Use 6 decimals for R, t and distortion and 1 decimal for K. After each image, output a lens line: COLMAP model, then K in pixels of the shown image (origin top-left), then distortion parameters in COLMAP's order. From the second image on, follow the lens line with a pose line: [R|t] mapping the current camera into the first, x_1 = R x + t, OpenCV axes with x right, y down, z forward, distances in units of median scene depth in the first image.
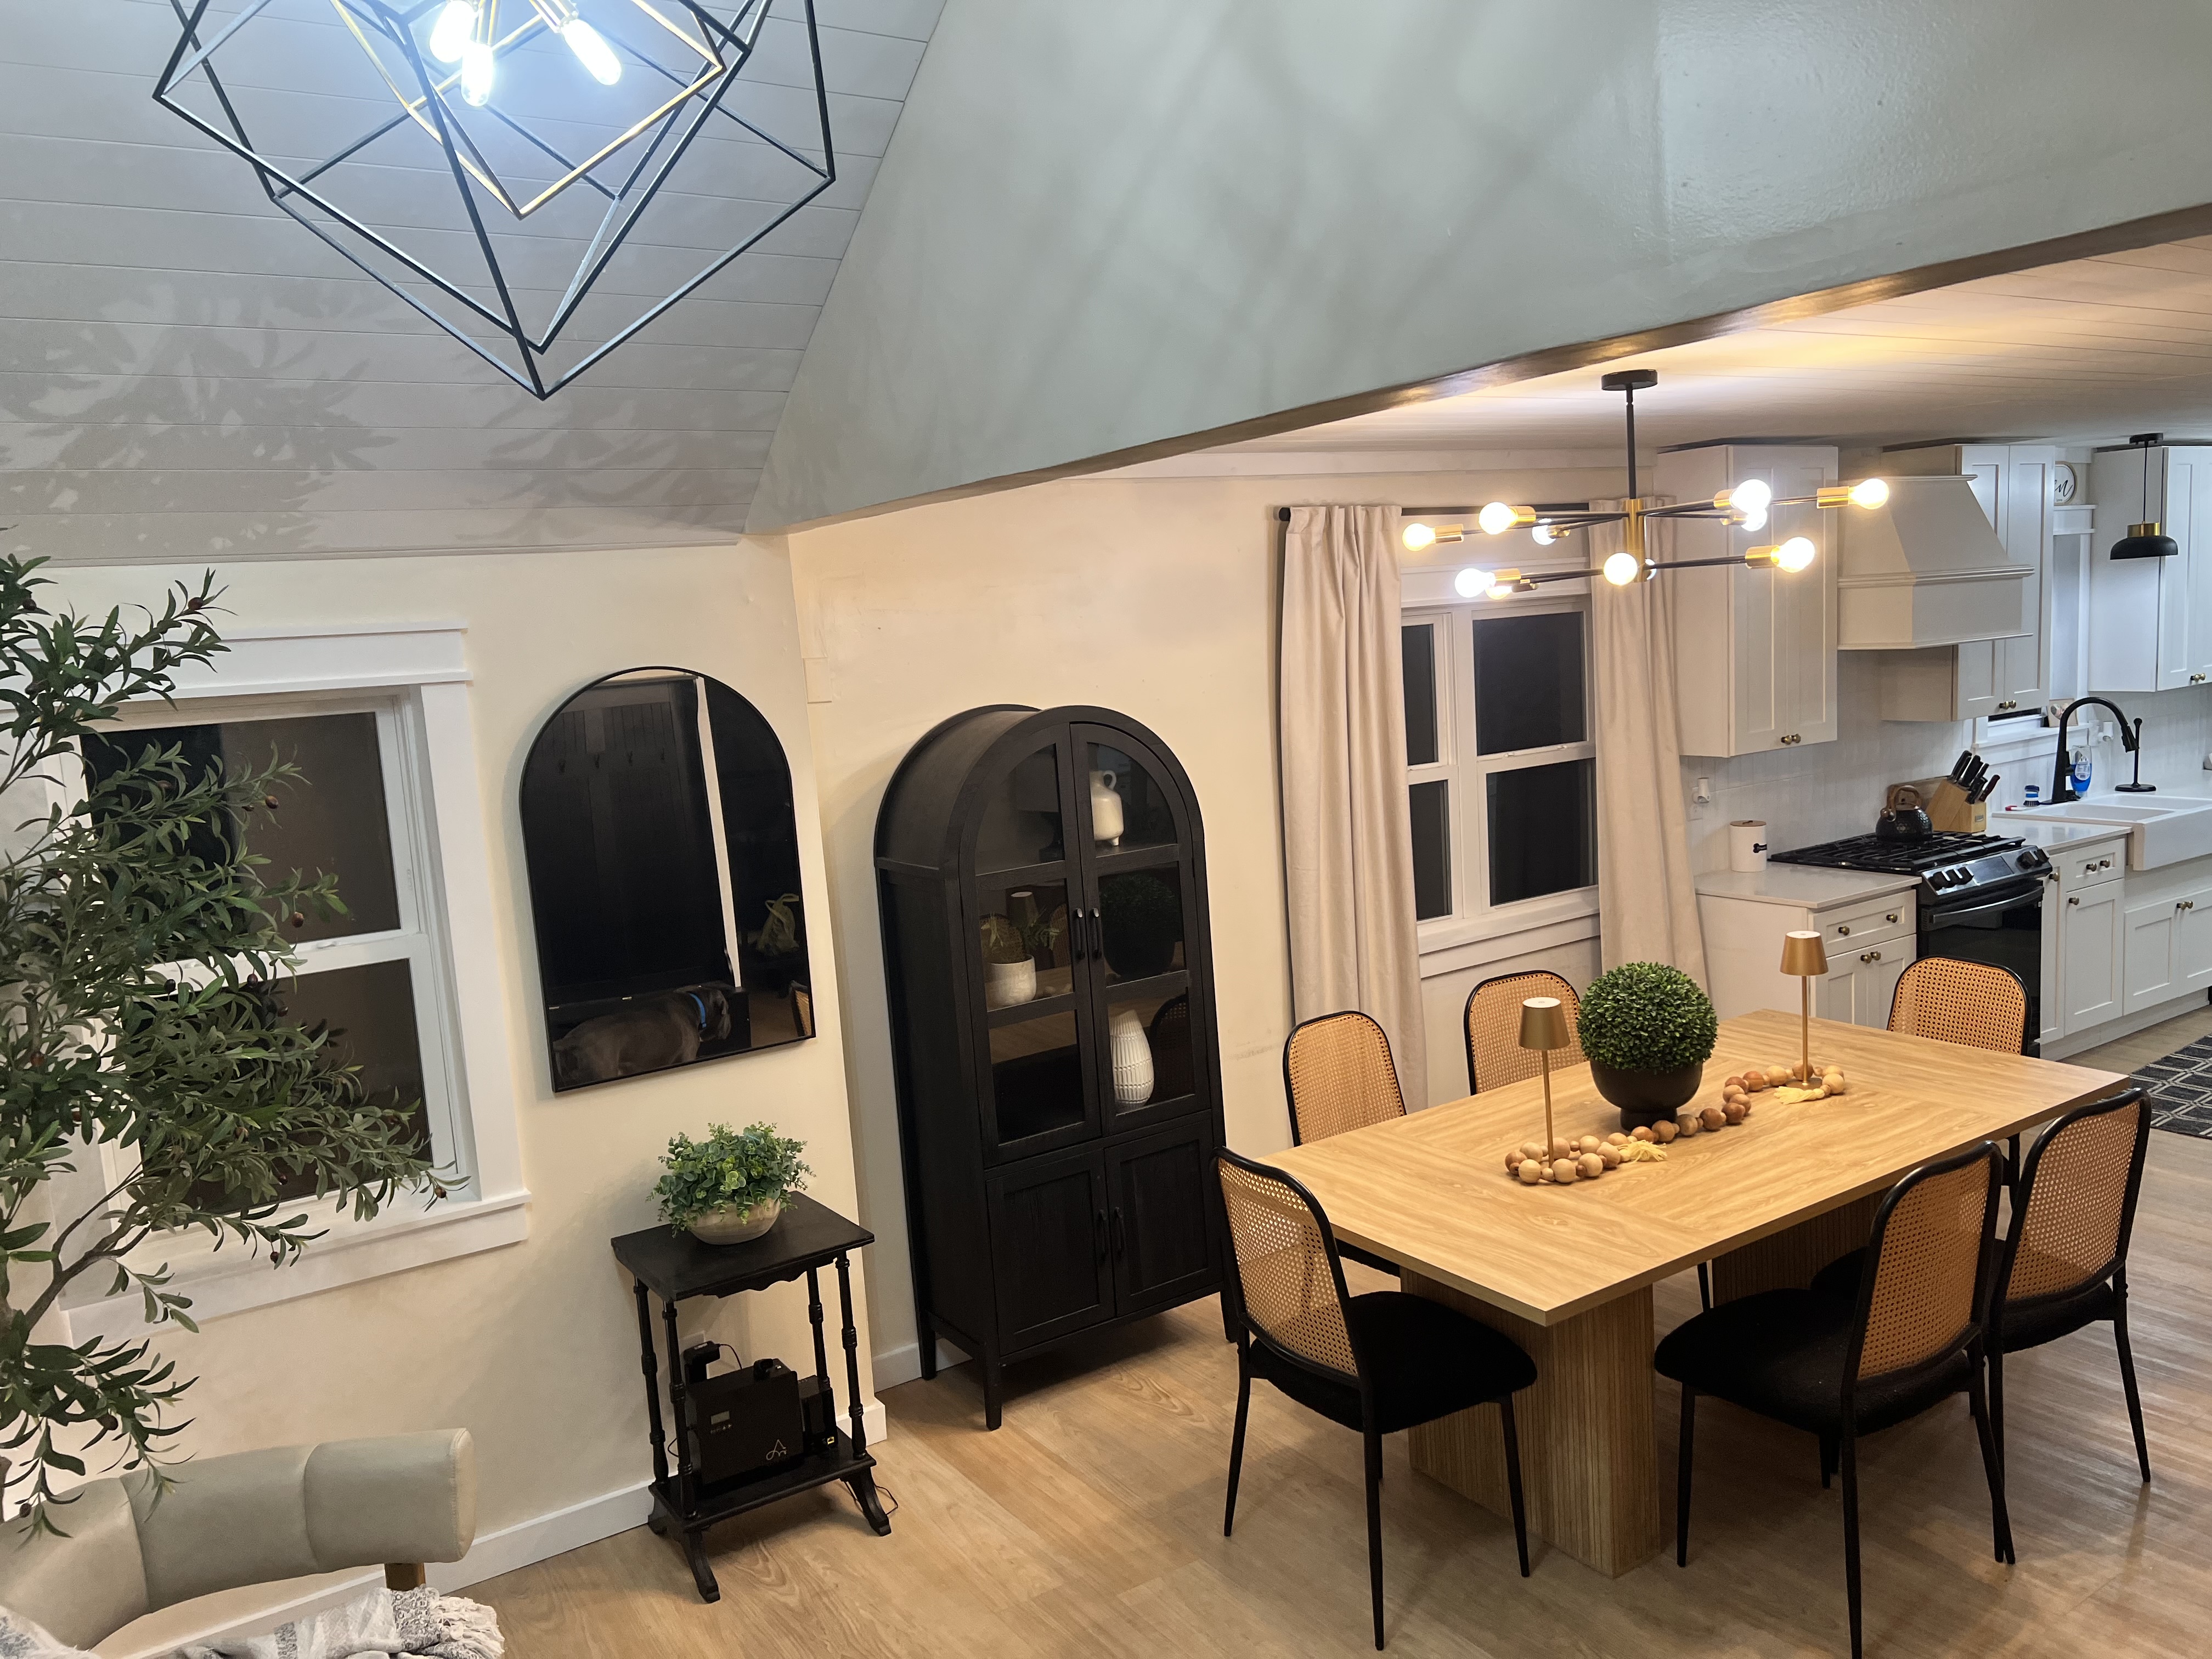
lens RADIAL K [[1678.7, 0, 1106.0], [0, 1678.7, 829.5], [0, 0, 1]] dist [0.095775, -0.108207]
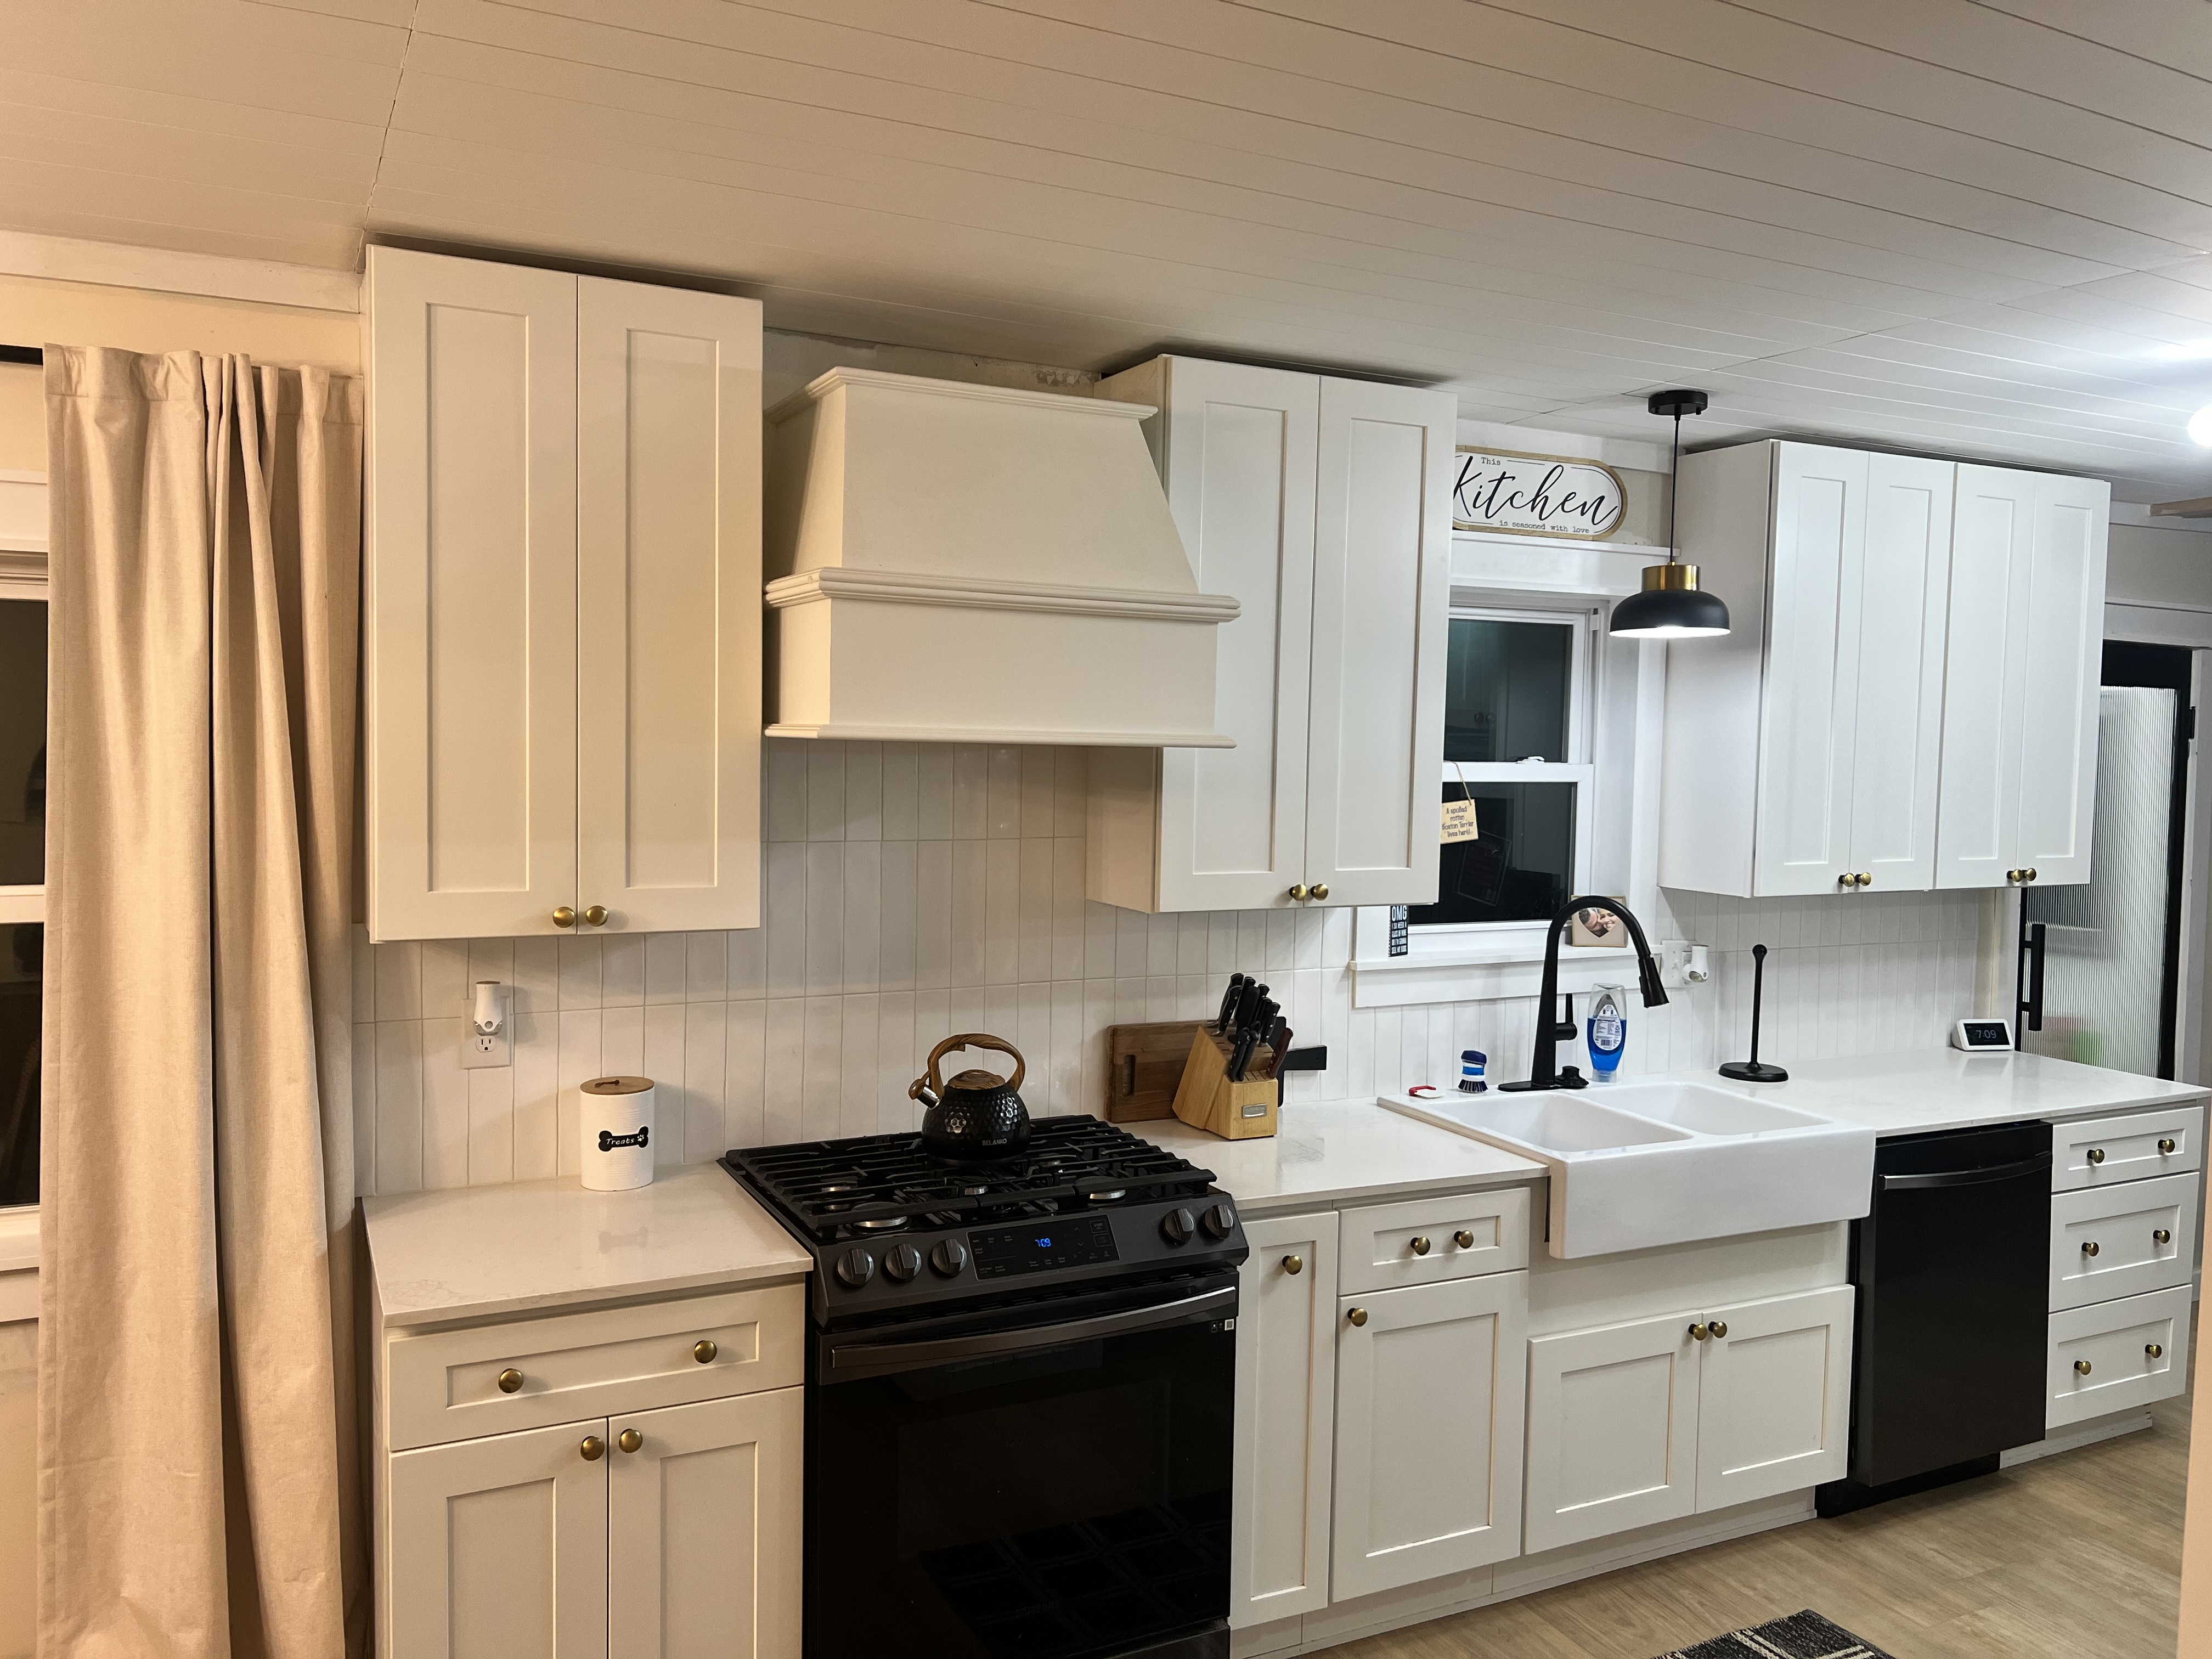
lens RADIAL K [[1666.7, 0, 1106.0], [0, 1666.7, 829.5], [0, 0, 1]] dist [0.026277, 0.000619]
pose [[0.989512, 0.086902, -0.115384, 0.896133], [-0.095351, 0.992991, -0.069839, -0.087425], [0.108506, 0.080109, 0.990863, 0.876621]]
